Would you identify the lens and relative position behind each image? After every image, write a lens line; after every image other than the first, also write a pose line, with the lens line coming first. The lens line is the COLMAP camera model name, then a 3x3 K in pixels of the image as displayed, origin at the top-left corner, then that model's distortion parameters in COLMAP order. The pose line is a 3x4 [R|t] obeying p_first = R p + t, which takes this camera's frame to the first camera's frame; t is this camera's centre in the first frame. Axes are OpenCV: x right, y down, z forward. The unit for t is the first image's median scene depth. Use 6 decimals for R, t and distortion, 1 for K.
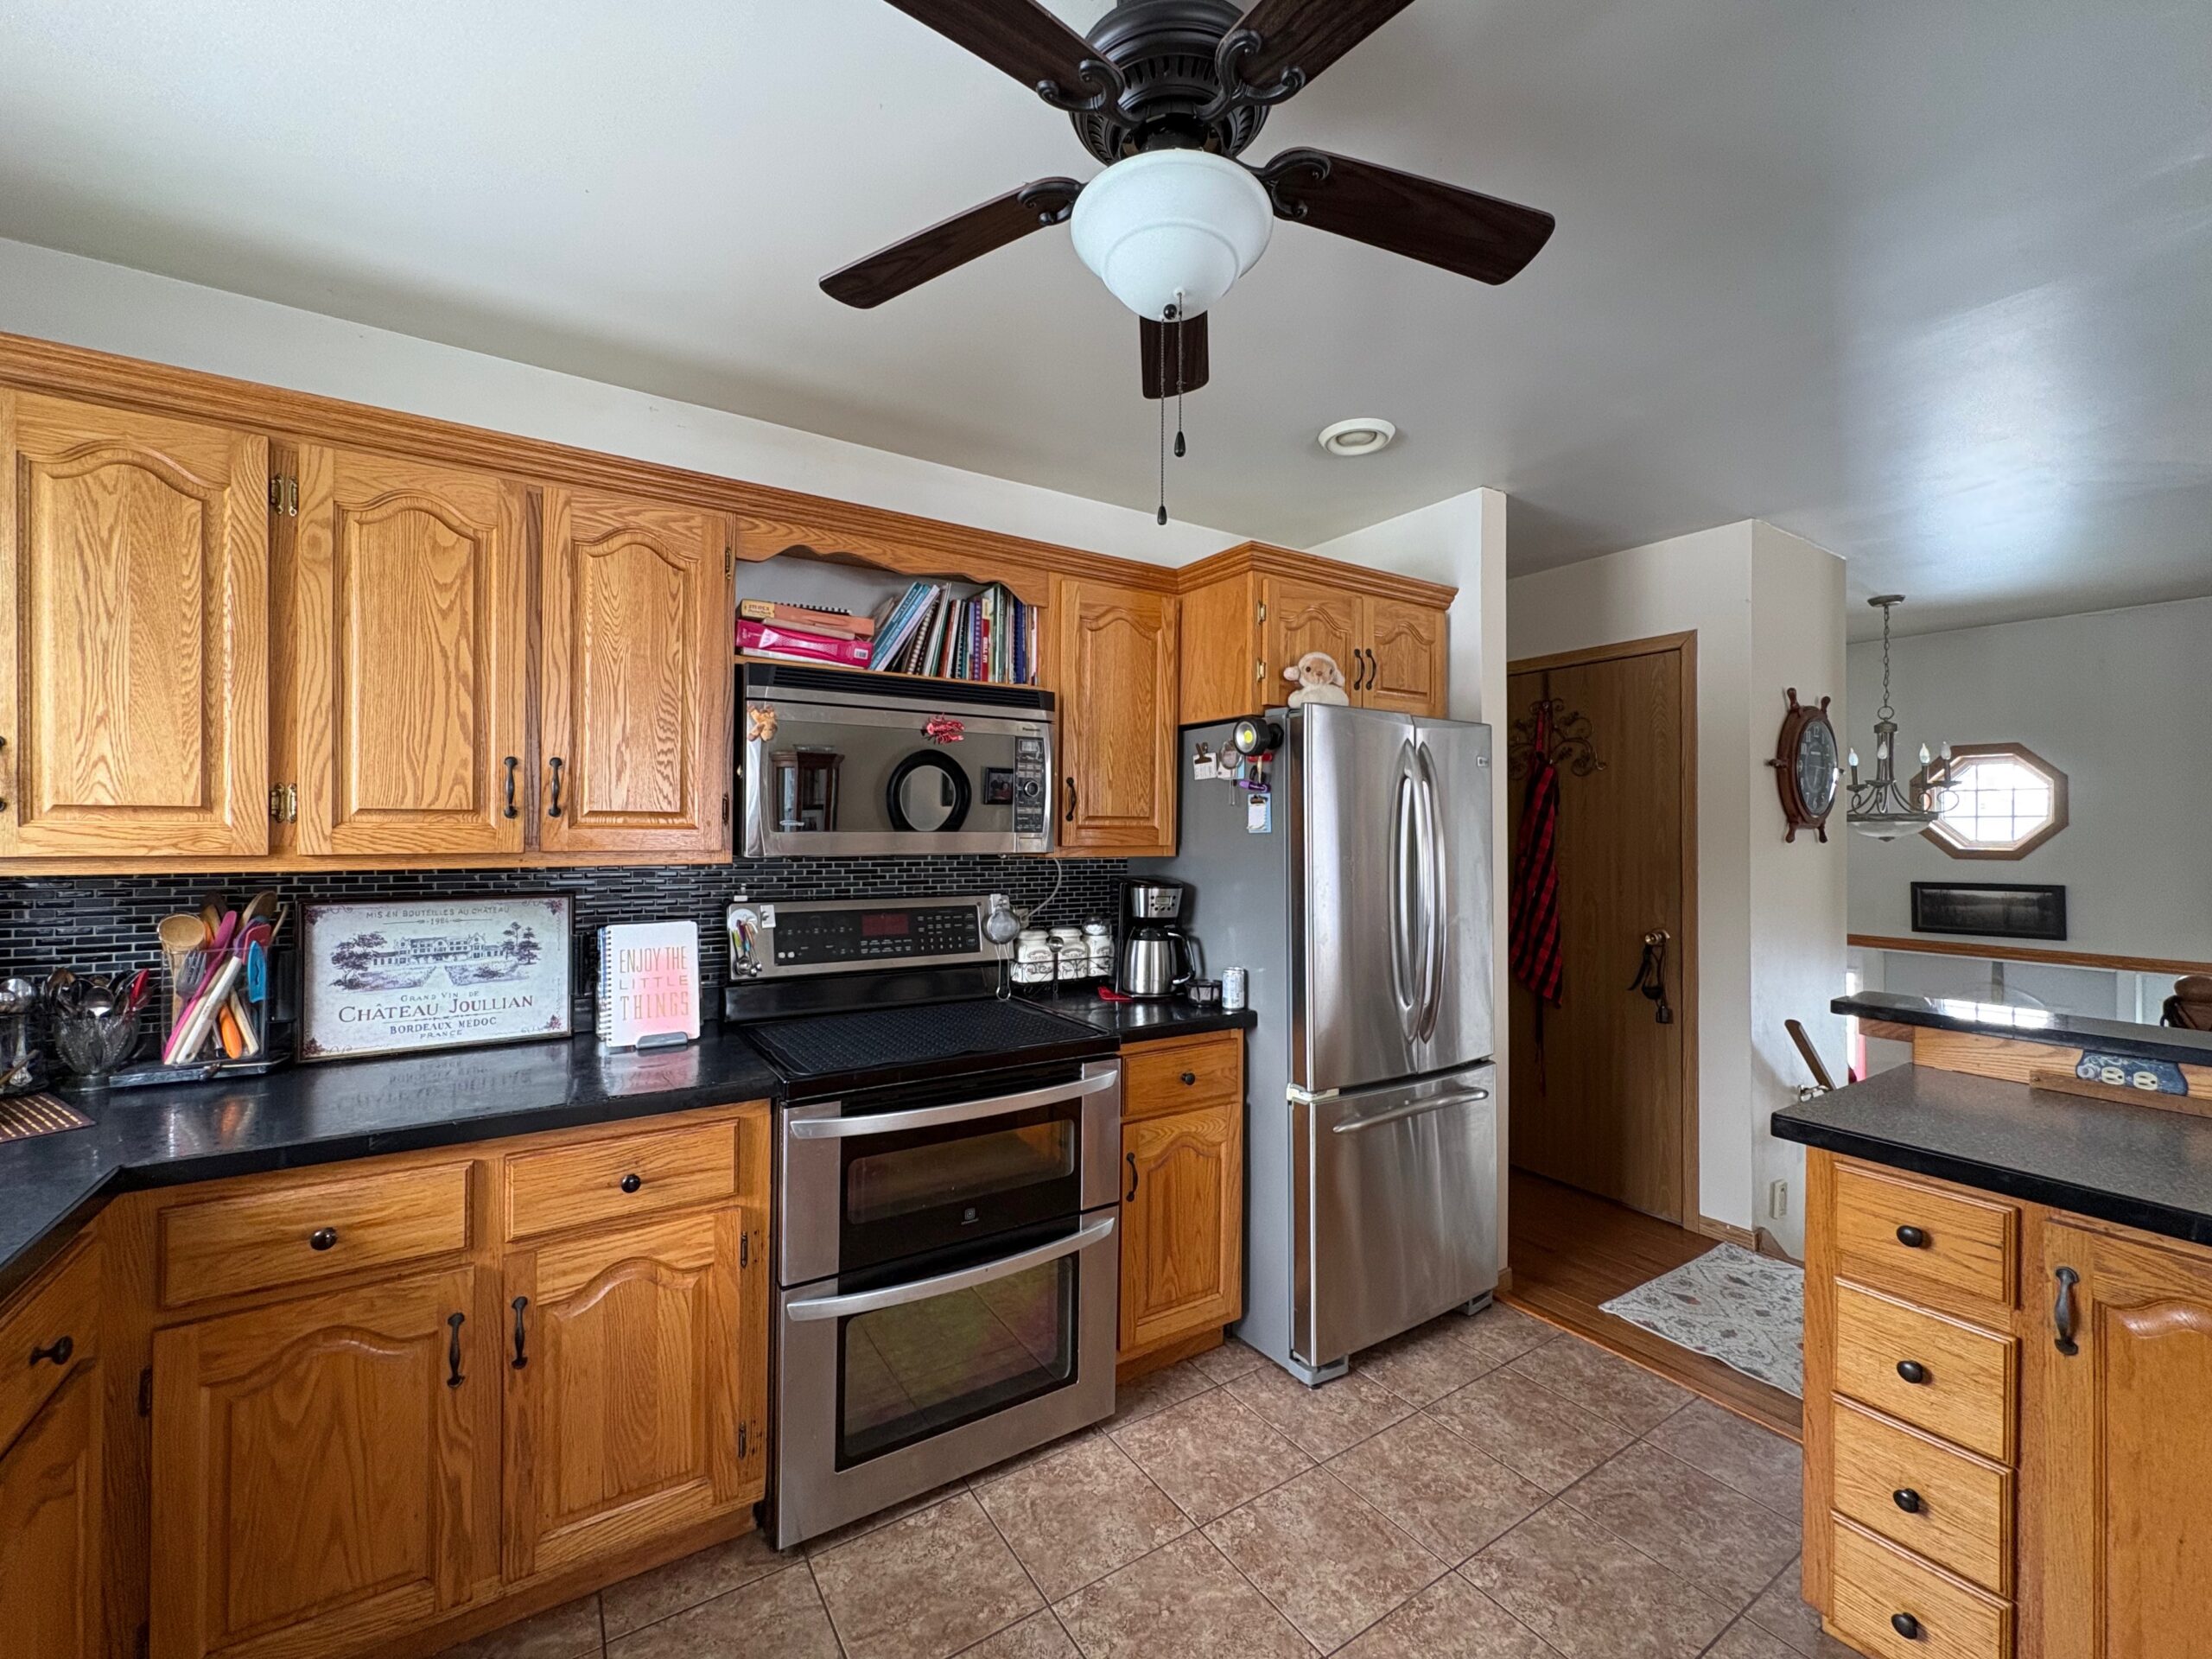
lens RADIAL K [[887.9, 0, 1099.9], [0, 887.9, 830.2], [0, 0, 1]] dist [0.000075, 0.000895]
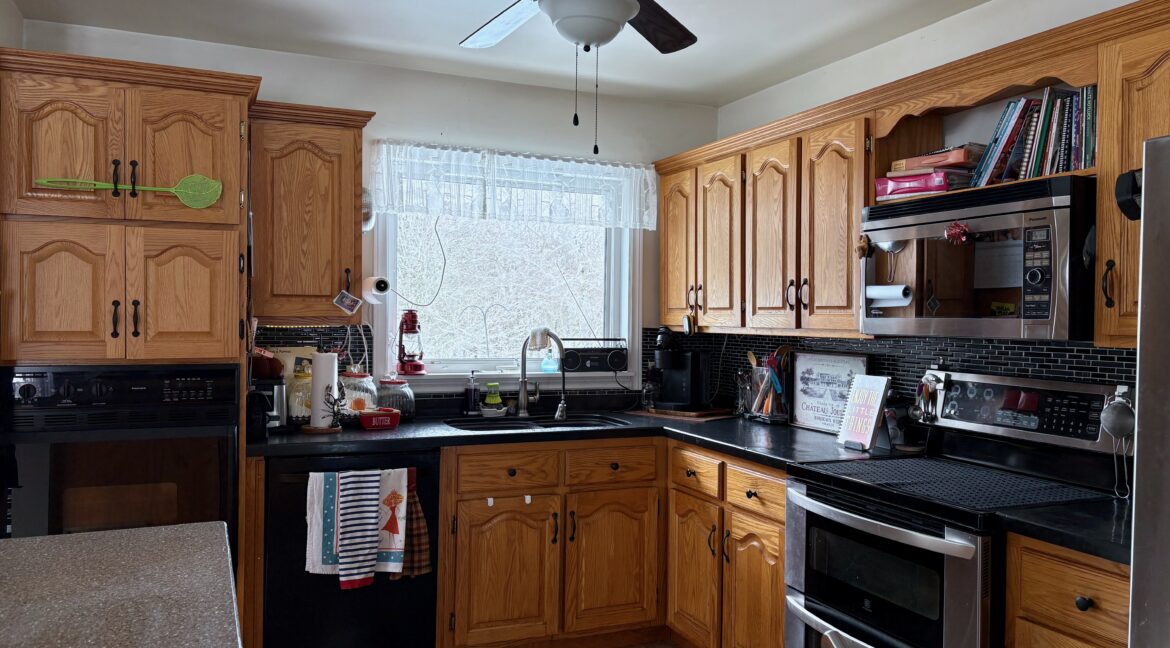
lens RADIAL K [[886.1, 0, 585.3], [0, 886.1, 324.3], [0, 0, 1]] dist [0.064343, -0.060981]
pose [[-0.158152, 0.001546, -0.987414, 1.256682], [-0.012671, 0.999913, 0.003595, 0.014039], [0.987334, 0.013080, -0.158118, 0.796798]]
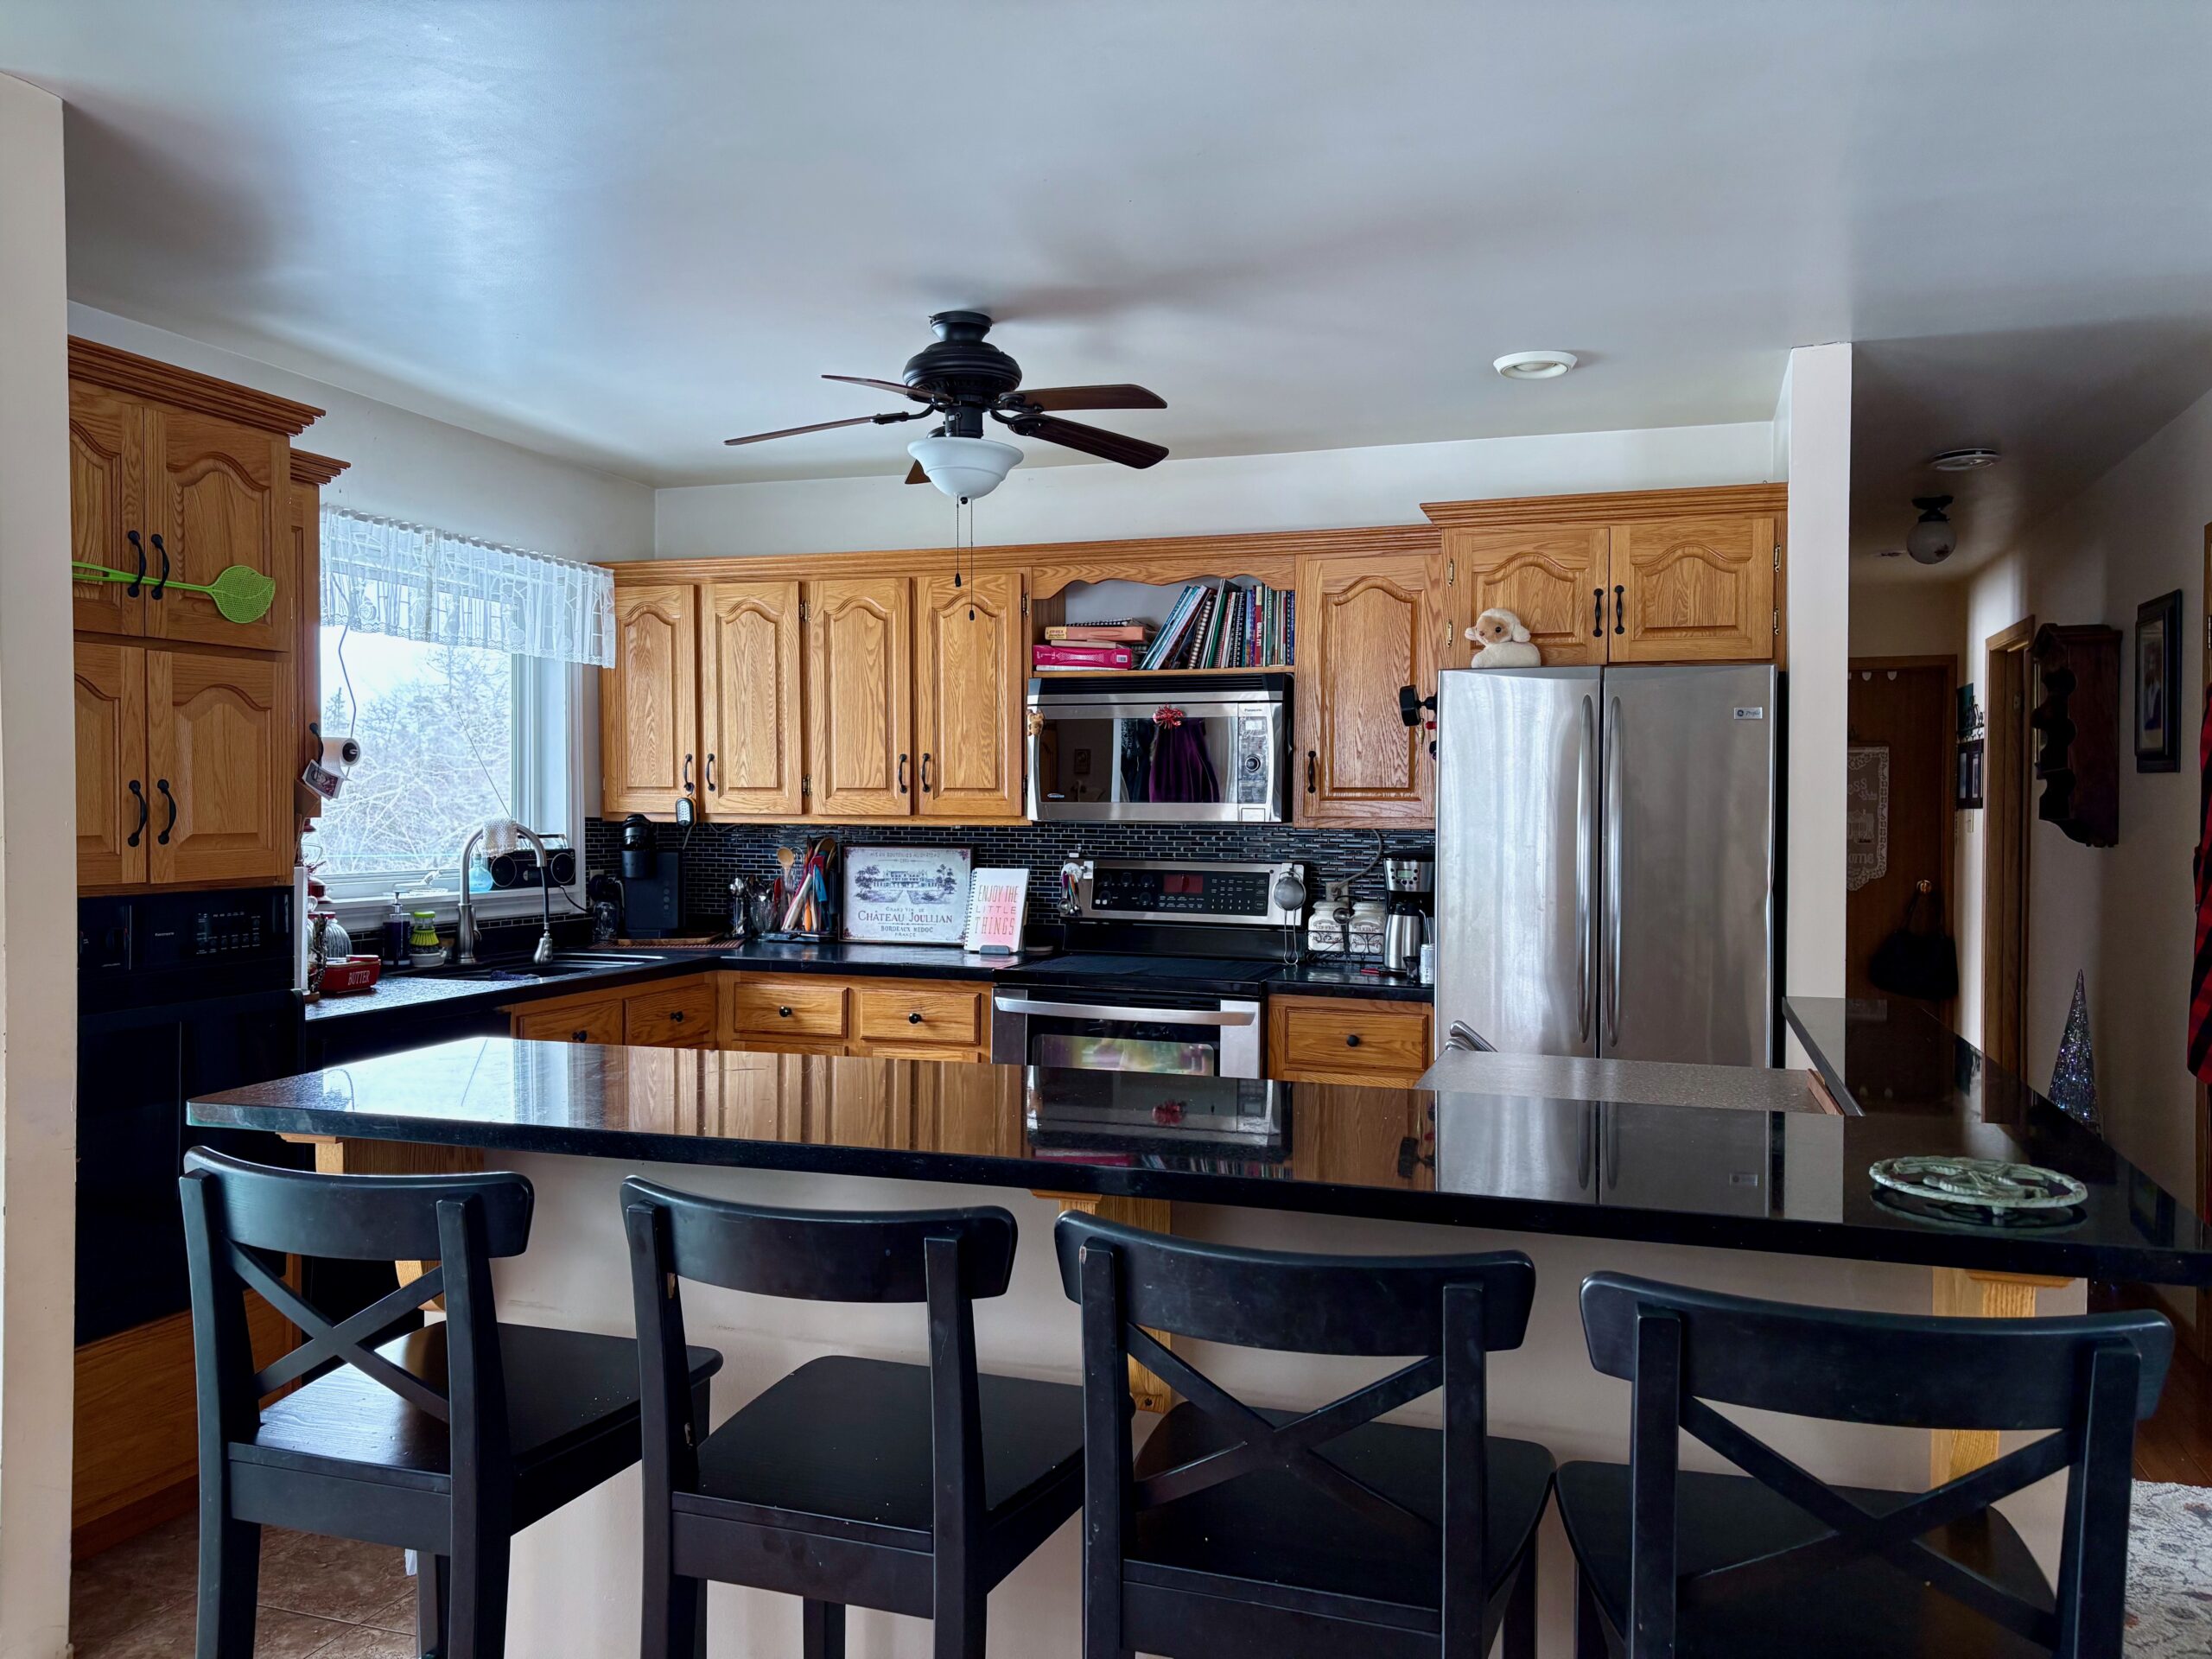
lens RADIAL K [[1666.8, 0, 1120.1], [0, 1666.8, 835.3], [0, 0, 1]] dist [0.051878, -0.040302]
pose [[0.631746, 0.013452, -0.775059, 1.738150], [-0.002924, 0.999884, 0.014970, 0.015016], [0.775170, -0.007191, 0.631712, -0.530656]]
